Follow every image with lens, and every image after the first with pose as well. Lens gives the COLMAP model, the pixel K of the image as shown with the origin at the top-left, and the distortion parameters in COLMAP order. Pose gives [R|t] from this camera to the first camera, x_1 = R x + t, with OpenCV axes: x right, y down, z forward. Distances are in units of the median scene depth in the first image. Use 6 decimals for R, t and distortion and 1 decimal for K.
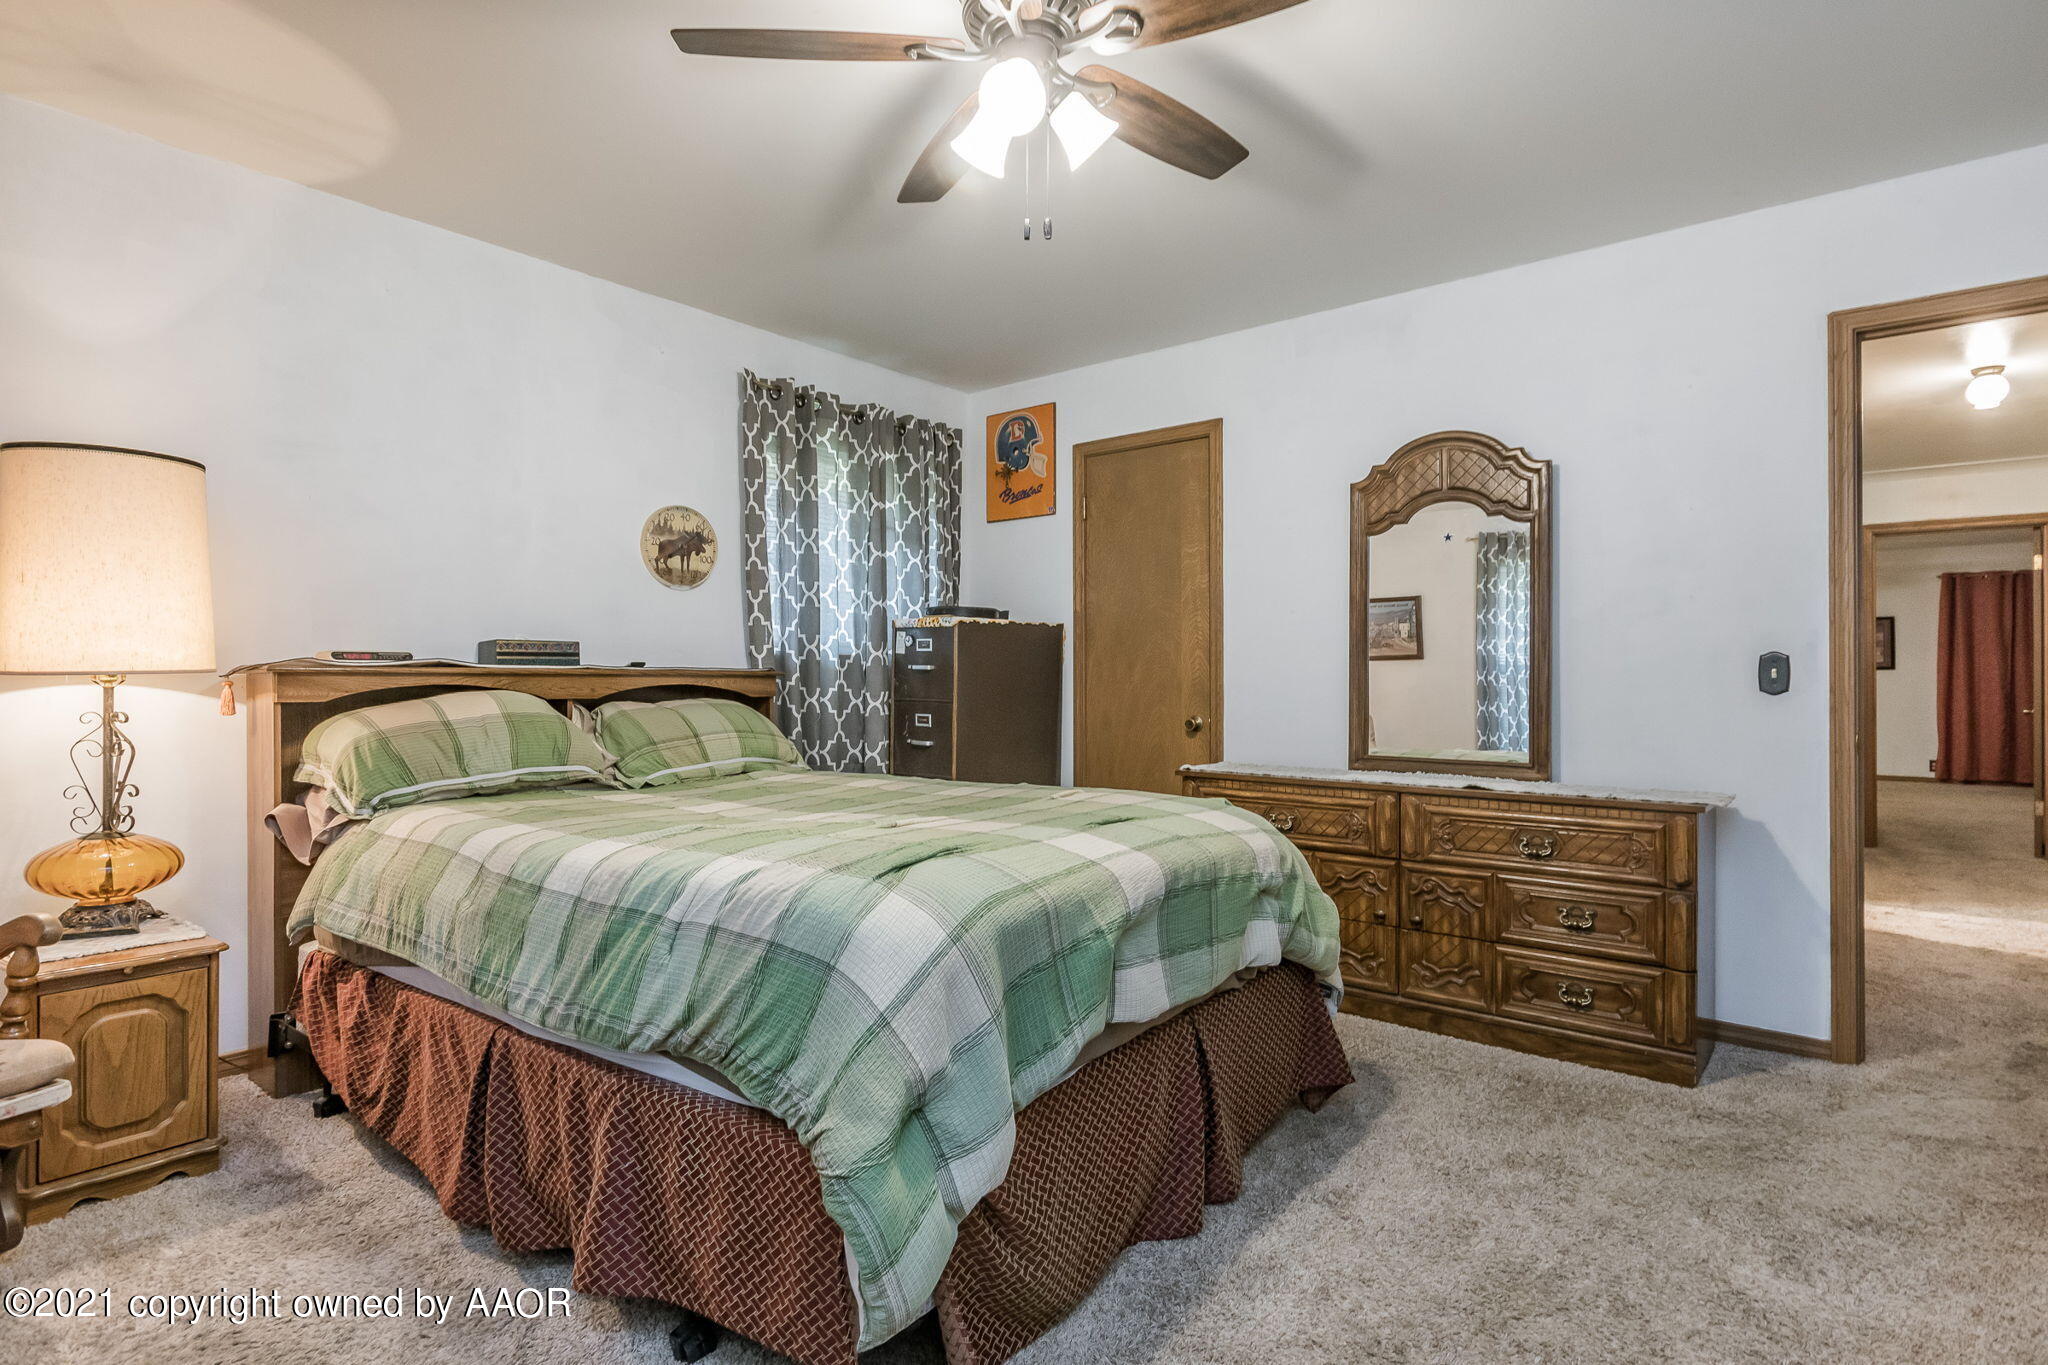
lens RADIAL K [[1052.0, 0, 1020.7], [0, 1052.0, 683.3], [0, 0, 1]] dist [-0.003947, -0.000405]
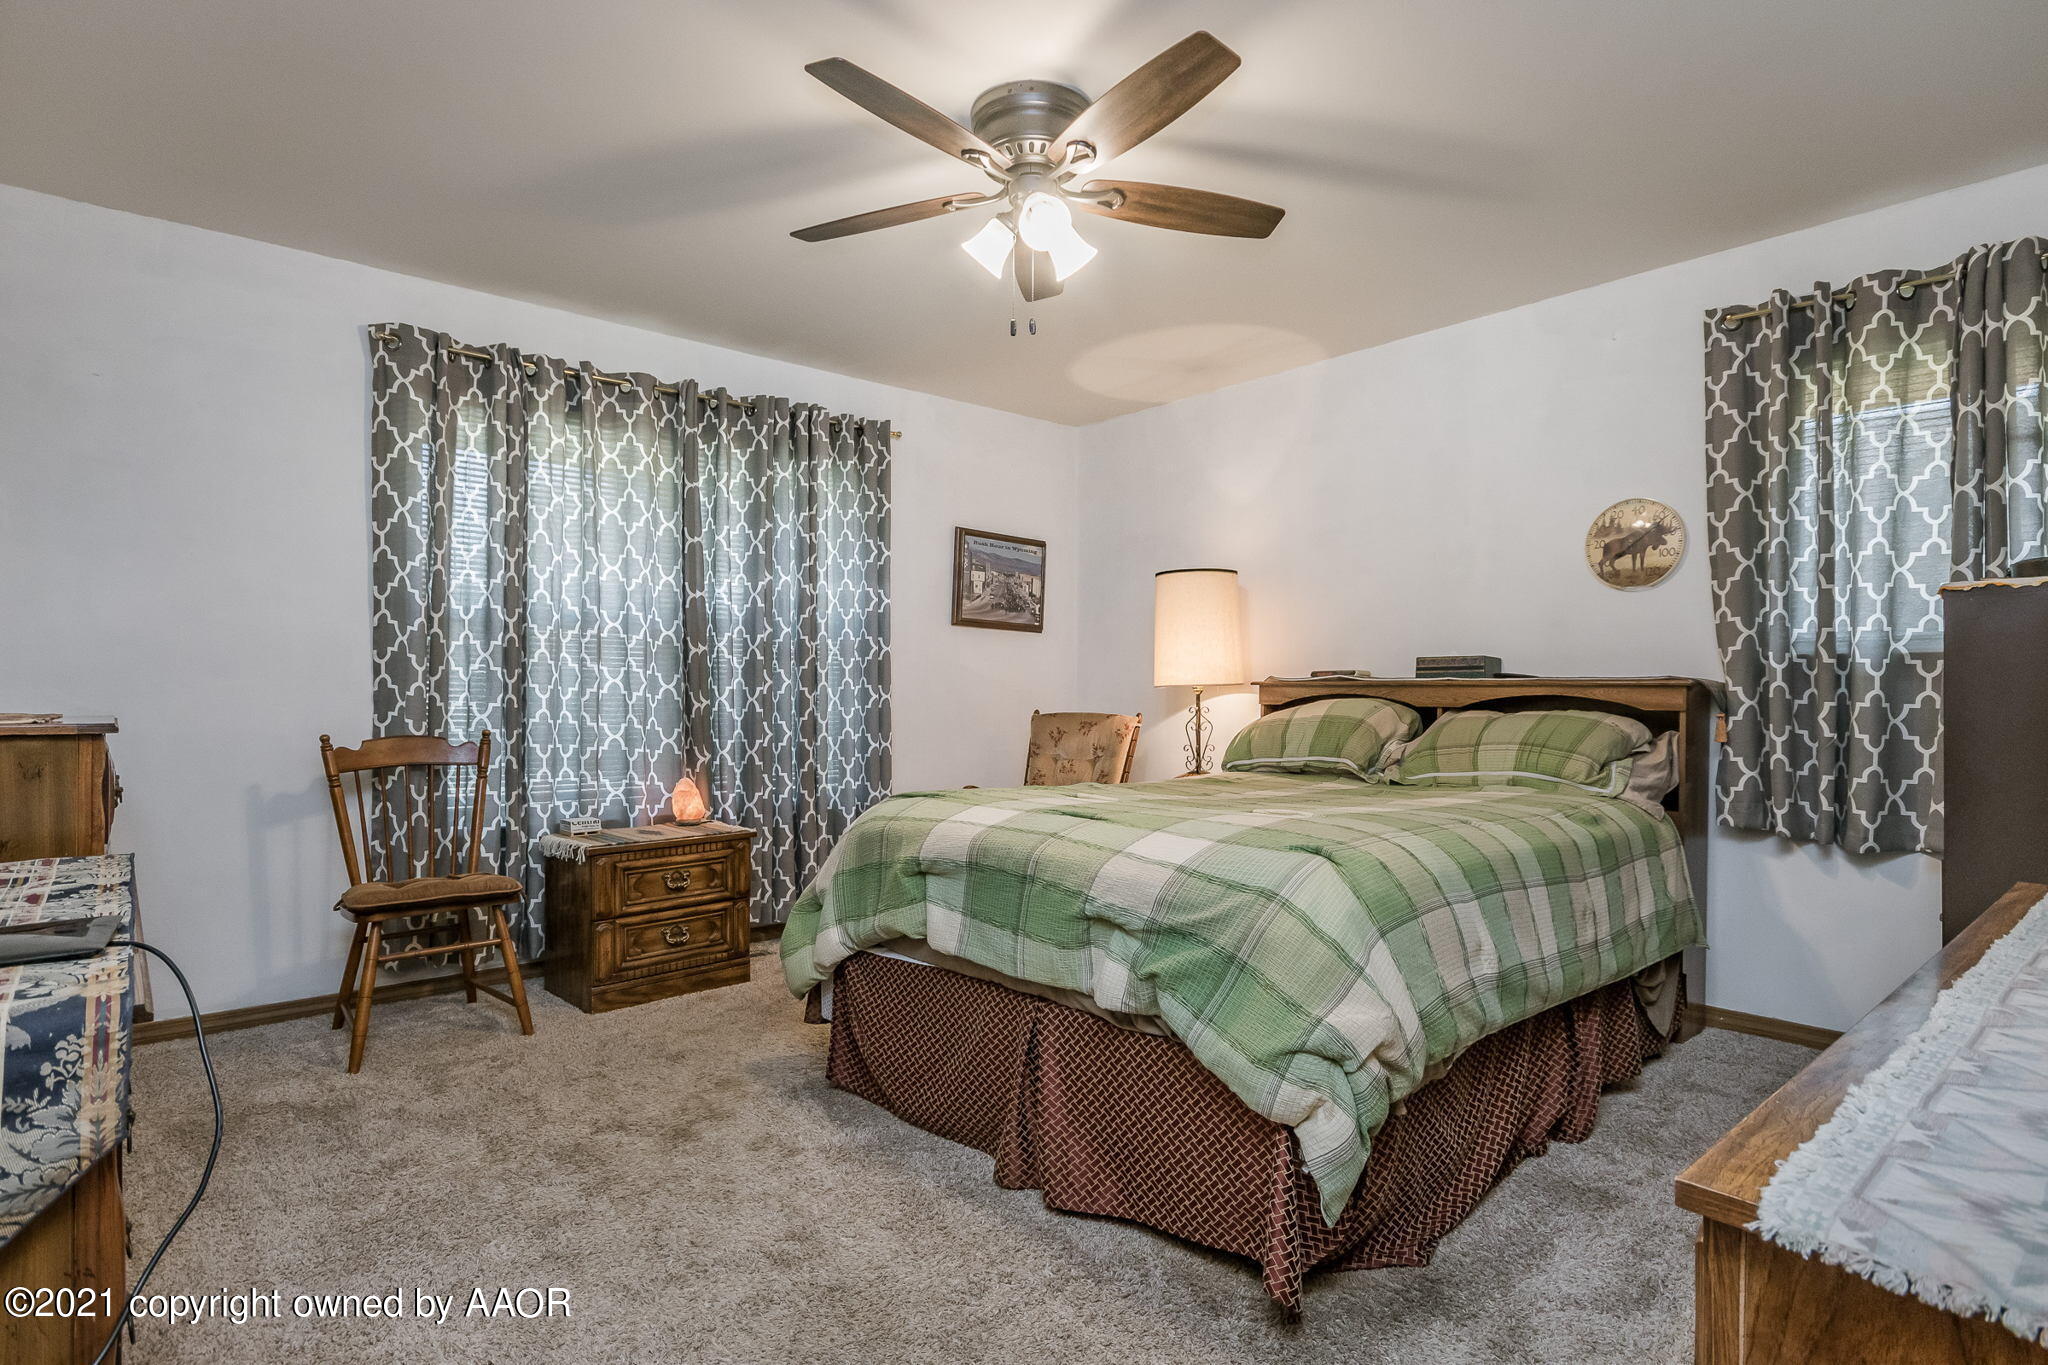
lens RADIAL K [[1052.0, 0, 1020.5], [0, 1052.0, 686.0], [0, 0, 1]] dist [-0.003947, -0.000405]
pose [[-0.176975, -0.006693, -0.984193, 0.684200], [-0.000271, 0.999977, -0.006752, 0.000003], [0.984215, -0.000928, -0.176973, 0.651076]]
